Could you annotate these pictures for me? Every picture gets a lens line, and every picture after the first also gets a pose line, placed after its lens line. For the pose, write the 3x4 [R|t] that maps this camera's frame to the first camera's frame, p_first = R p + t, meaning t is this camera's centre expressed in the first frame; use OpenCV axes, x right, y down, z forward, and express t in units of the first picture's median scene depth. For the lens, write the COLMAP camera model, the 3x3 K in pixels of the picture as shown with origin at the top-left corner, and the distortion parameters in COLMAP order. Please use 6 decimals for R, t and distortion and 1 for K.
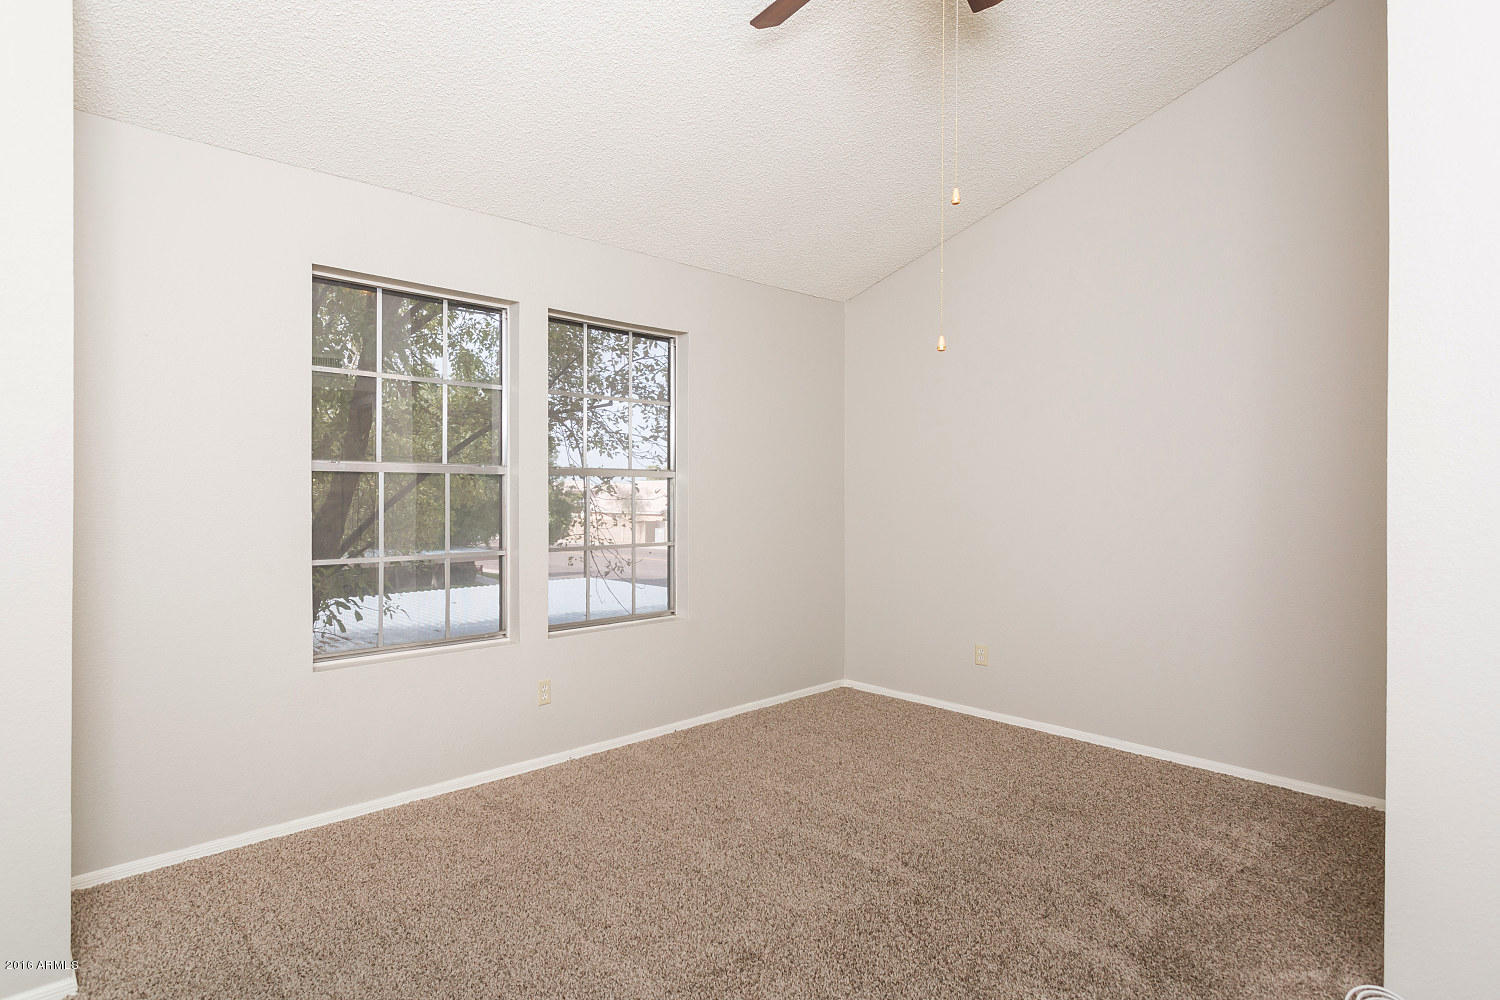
lens RADIAL K [[749.8, 0, 750.0], [0, 749.8, 500.0], [0, 0, 1]] dist [-0.006203, -0.001067]
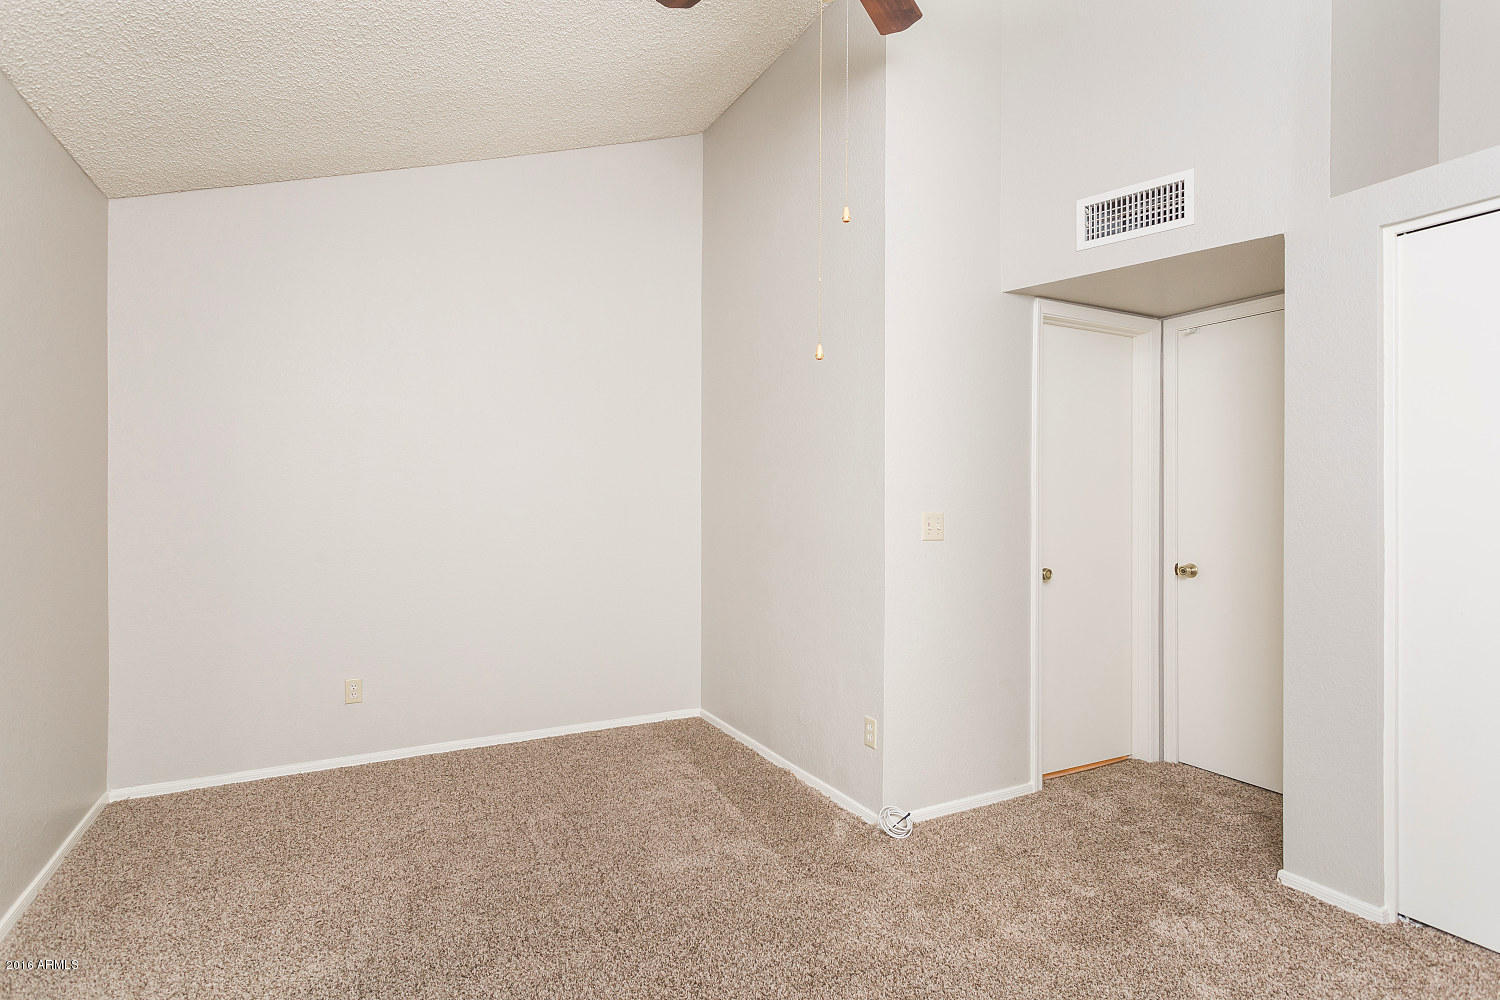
lens RADIAL K [[749.8, 0, 750.0], [0, 749.8, 500.0], [0, 0, 1]] dist [-0.006203, -0.001067]
pose [[0.271462, -0.015367, 0.962327, -0.410643], [-0.007800, 0.999805, 0.018166, -0.015005], [-0.962418, -0.012437, 0.271289, 0.450389]]
